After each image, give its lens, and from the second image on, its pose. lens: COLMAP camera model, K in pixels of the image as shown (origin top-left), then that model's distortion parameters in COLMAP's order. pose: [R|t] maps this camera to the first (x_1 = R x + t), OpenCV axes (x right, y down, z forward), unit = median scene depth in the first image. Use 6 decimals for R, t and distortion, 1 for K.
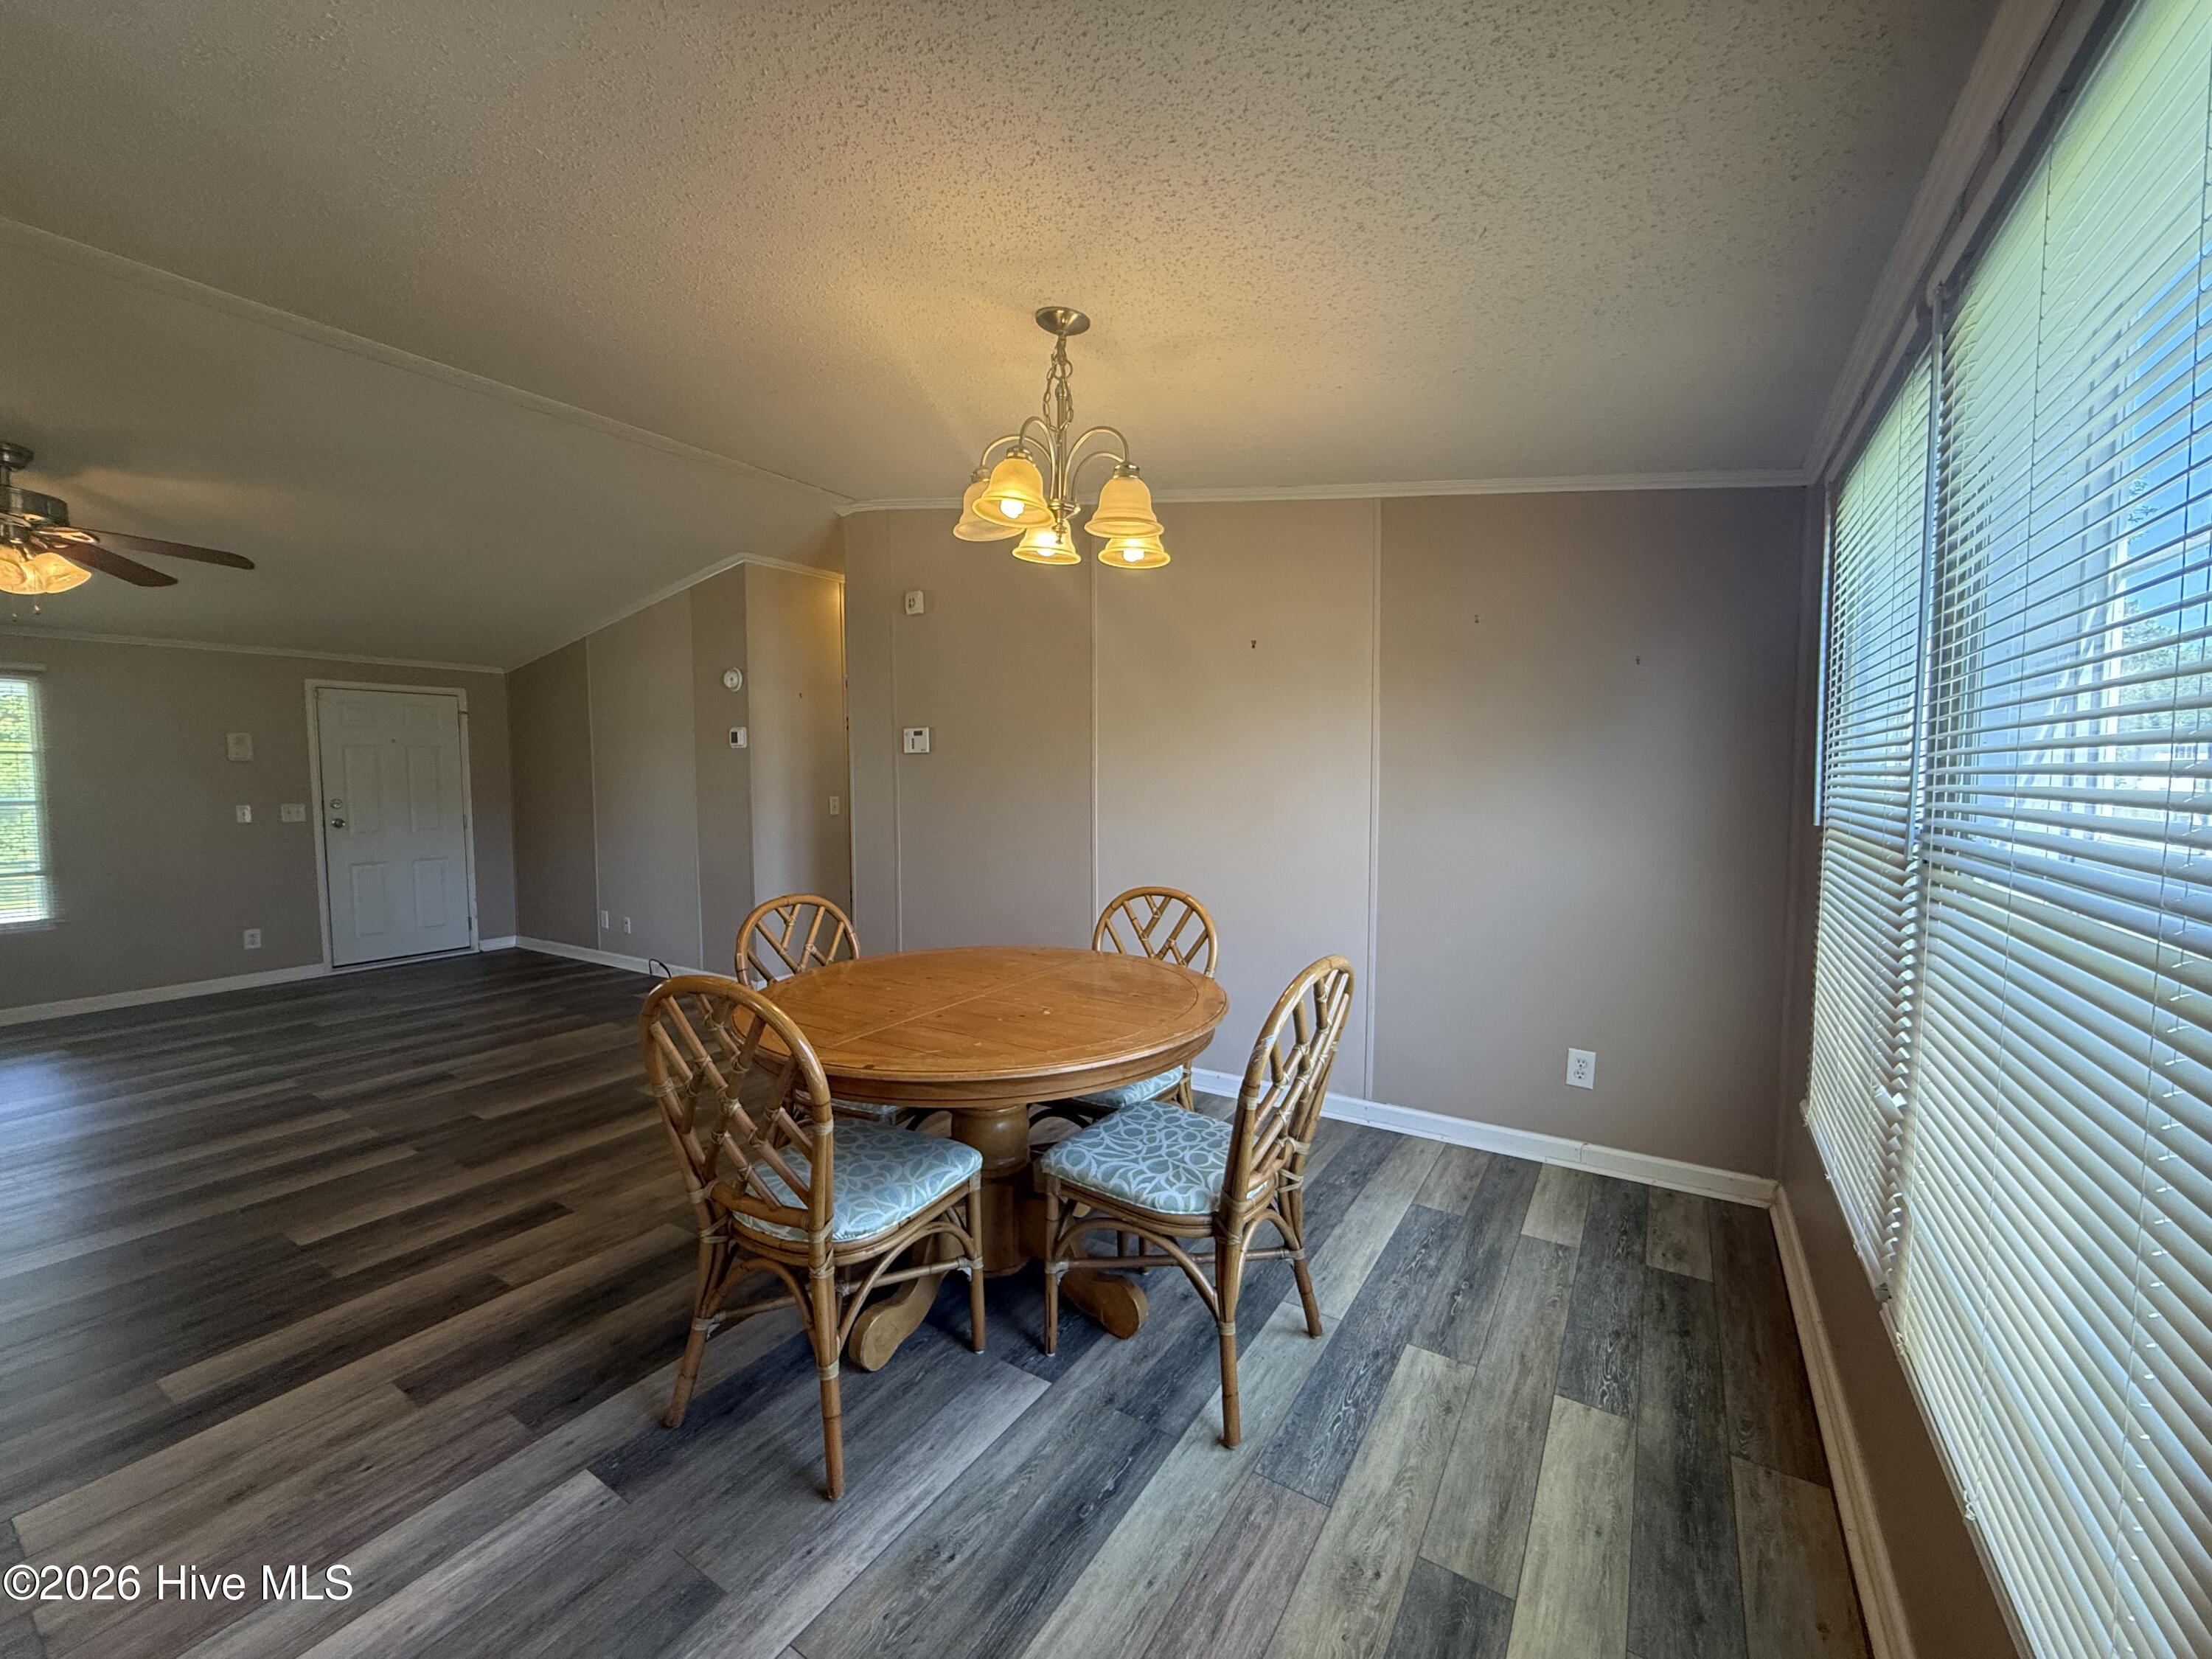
lens RADIAL K [[880.8, 0, 1111.1], [0, 880.8, 823.2], [0, 0, 1]] dist [-0.001670, 0.000758]
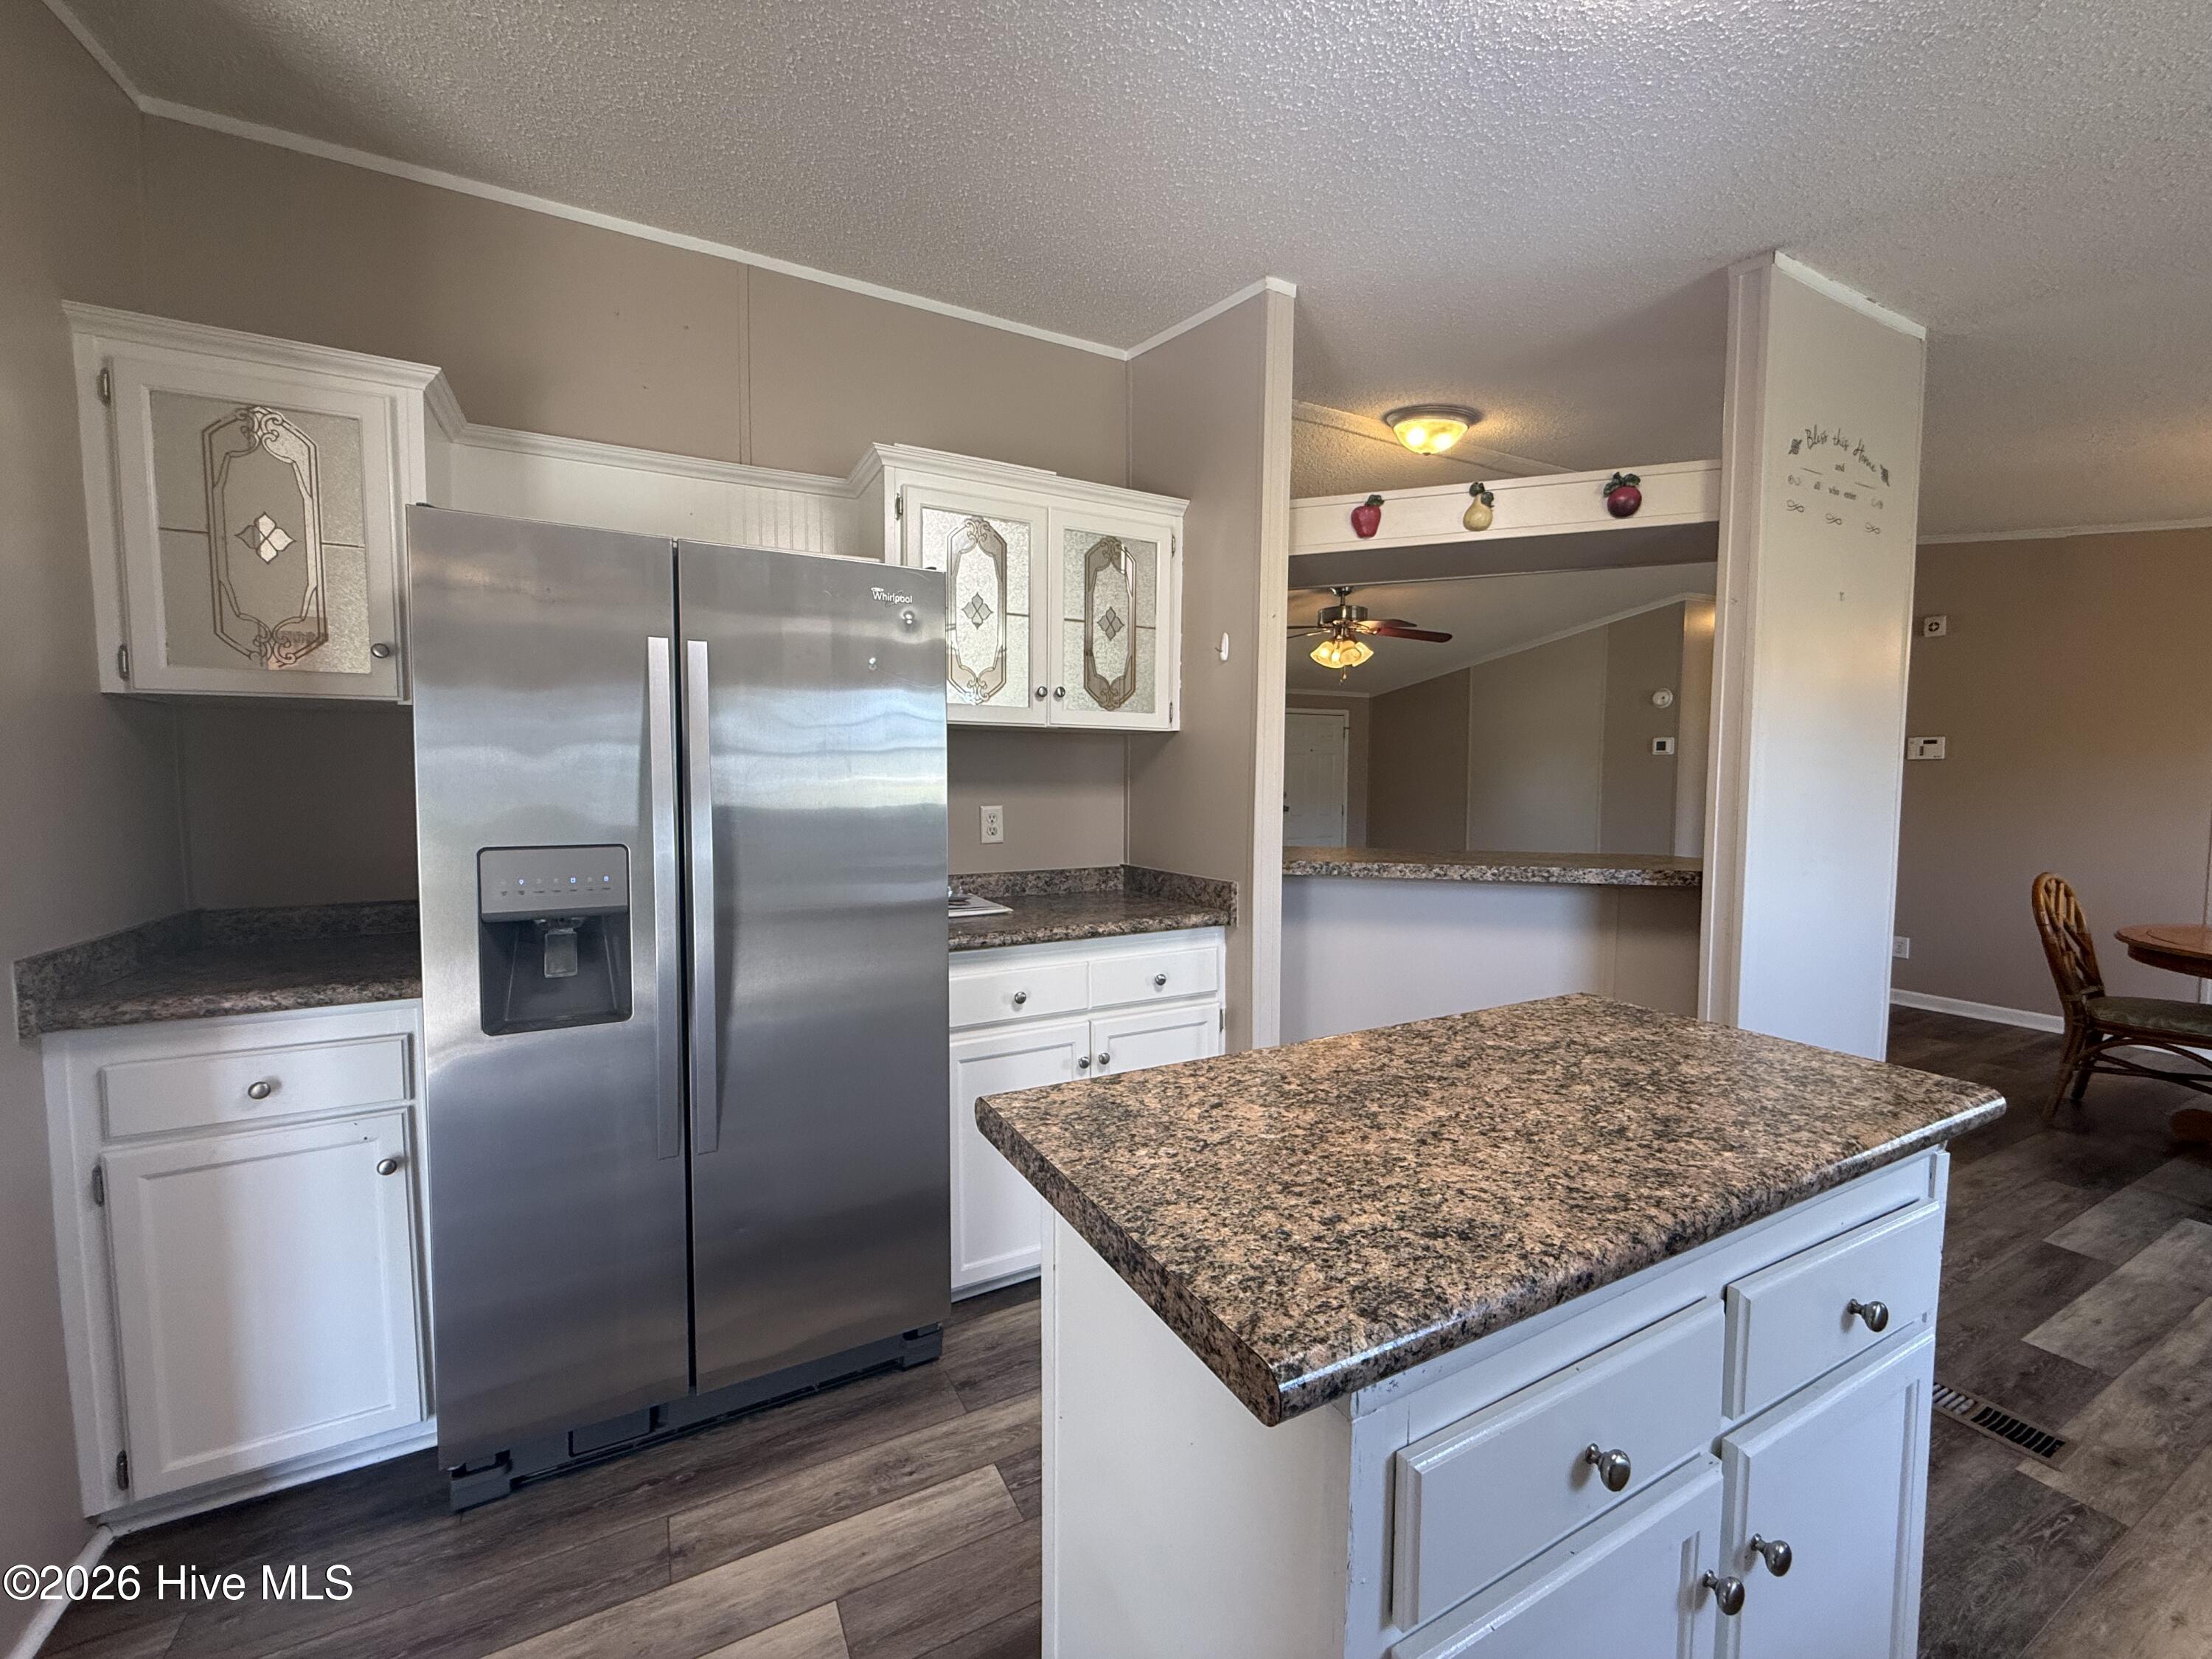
lens RADIAL K [[880.8, 0, 1098.5], [0, 880.8, 830.7], [0, 0, 1]] dist [-0.001670, 0.000758]
pose [[0.866492, 0.039329, -0.497639, -0.579868], [-0.033218, 0.999225, 0.021132, 0.023353], [0.498084, -0.001780, 0.867127, -0.517350]]
